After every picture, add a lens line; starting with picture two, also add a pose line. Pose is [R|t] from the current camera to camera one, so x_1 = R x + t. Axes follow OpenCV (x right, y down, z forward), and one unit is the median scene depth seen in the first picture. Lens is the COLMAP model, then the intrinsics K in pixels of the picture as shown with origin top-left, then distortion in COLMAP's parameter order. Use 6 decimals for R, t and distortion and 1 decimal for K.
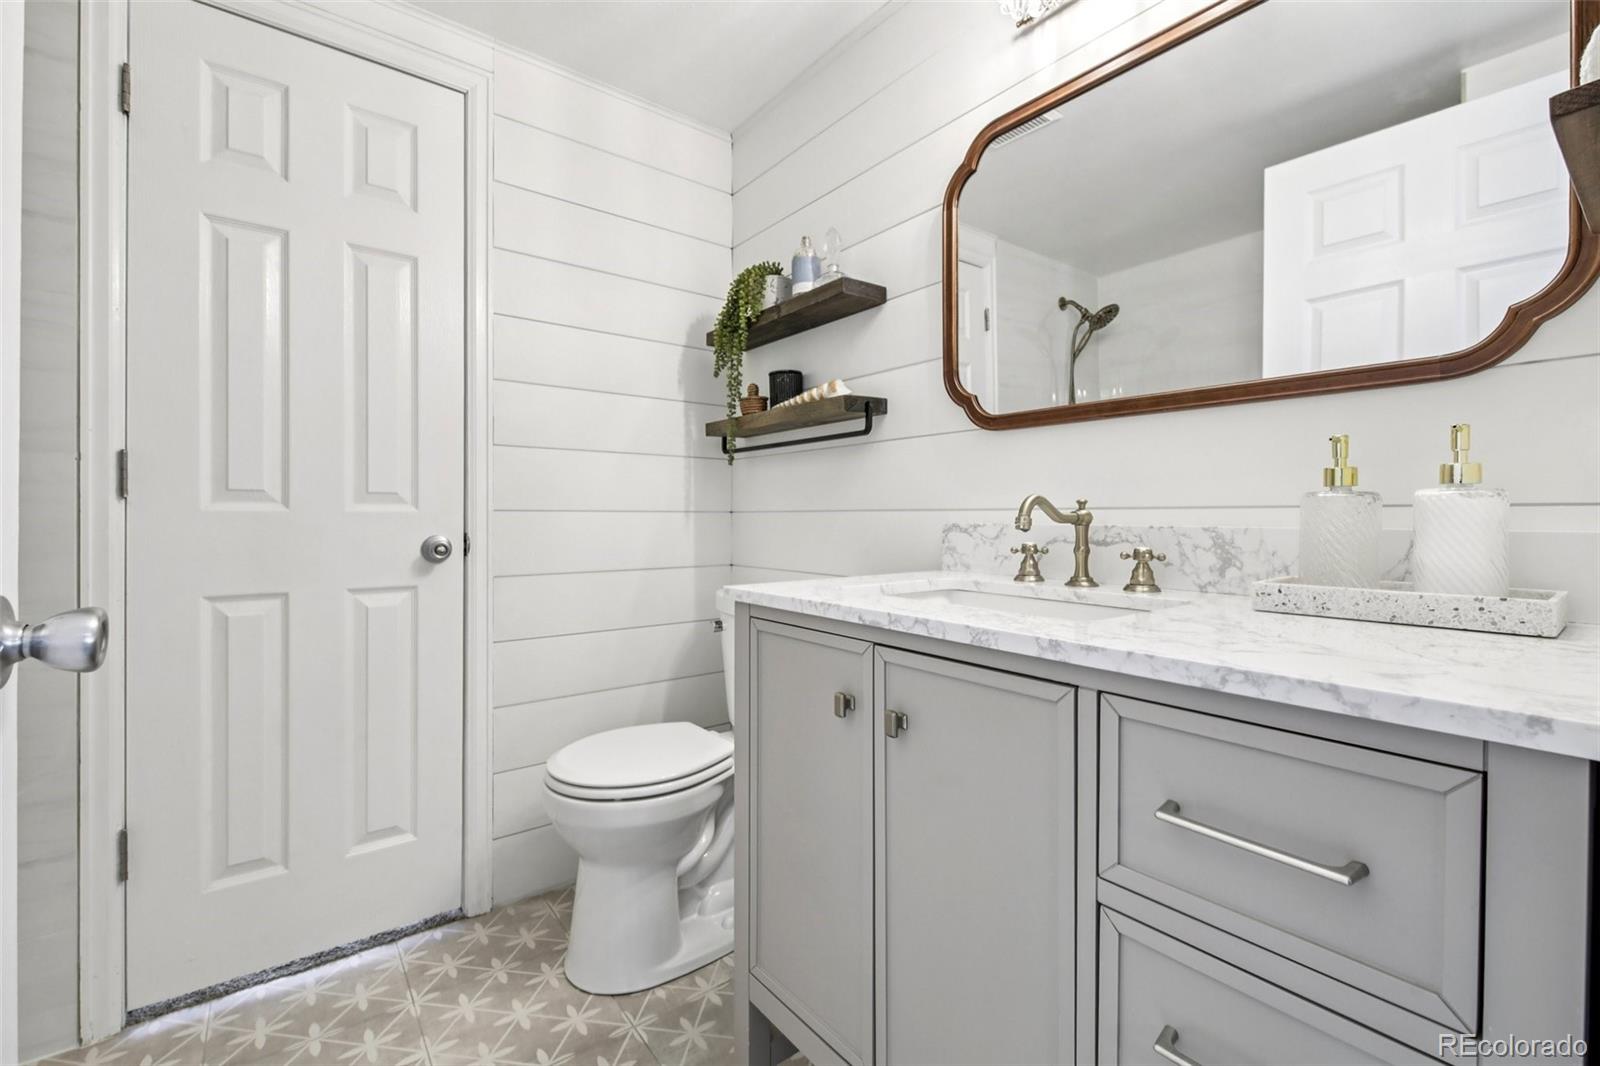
lens RADIAL K [[686.2, 0, 800.7], [0, 686.2, 522.4], [0, 0, 1]] dist [0.010018, -0.001395]
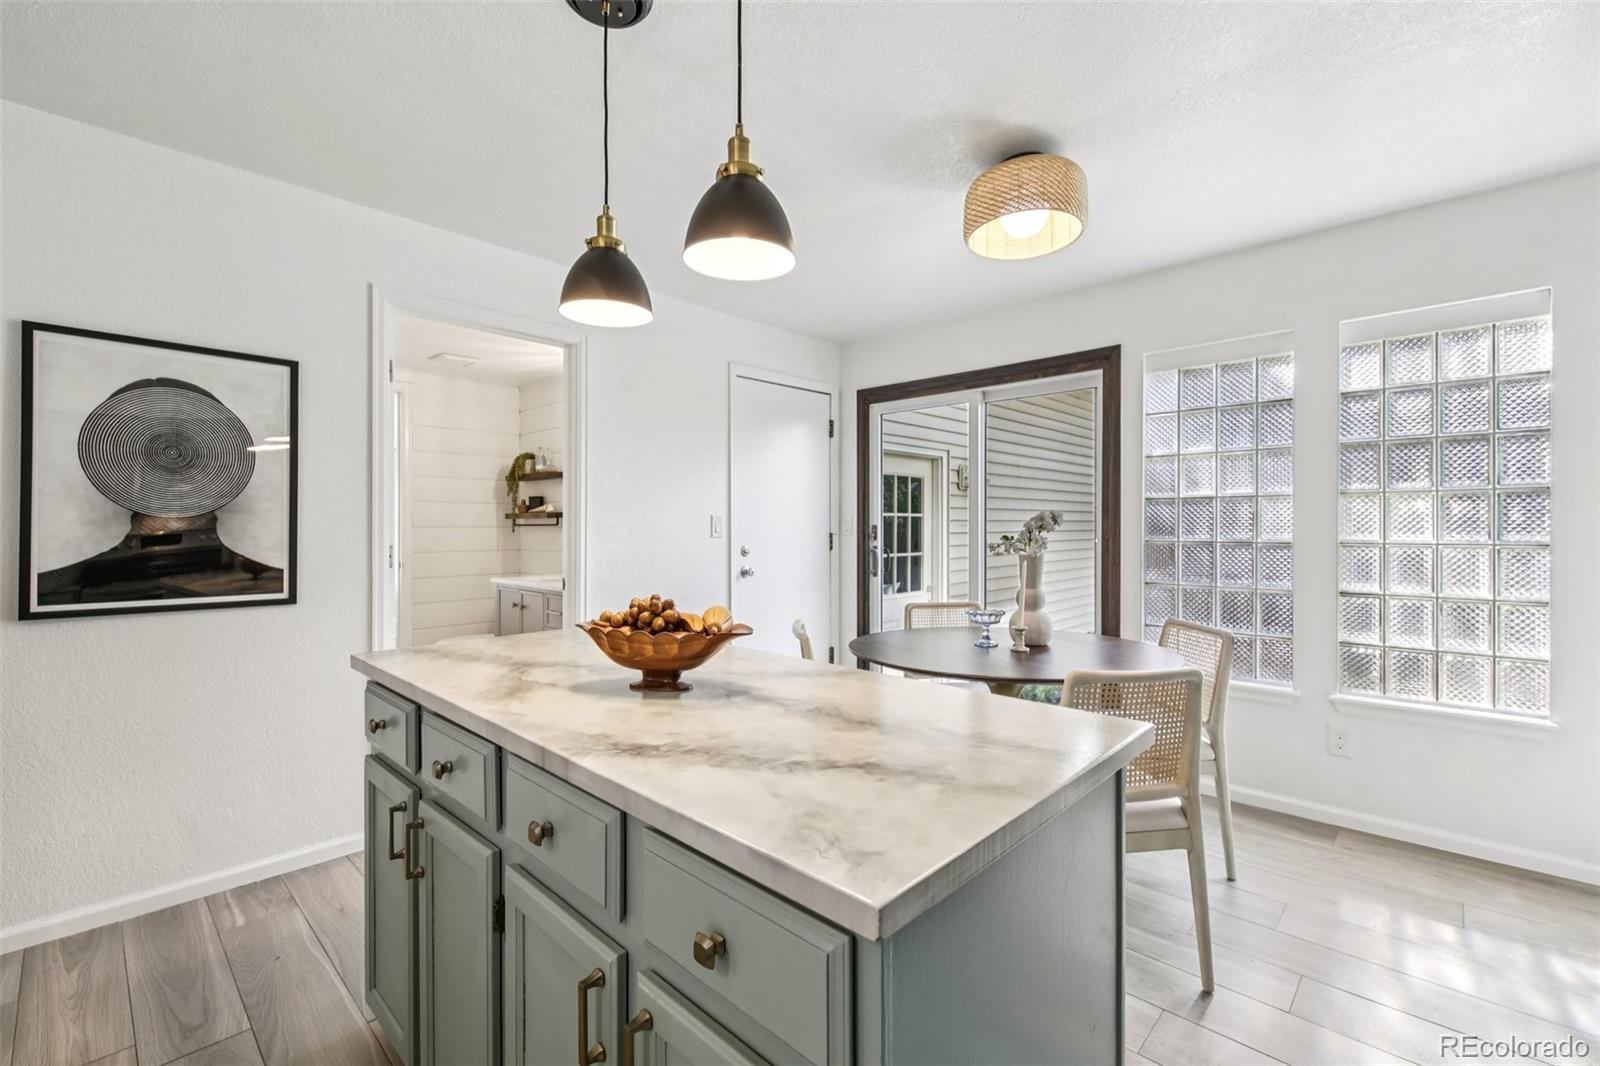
lens RADIAL K [[686.2, 0, 783.2], [0, 686.2, 530.2], [0, 0, 1]] dist [0.010018, -0.001395]
pose [[0.987884, -0.006402, 0.155065, 0.480908], [0.006782, 0.999975, -0.001923, -0.079430], [-0.155048, 0.002952, 0.987902, -1.630941]]
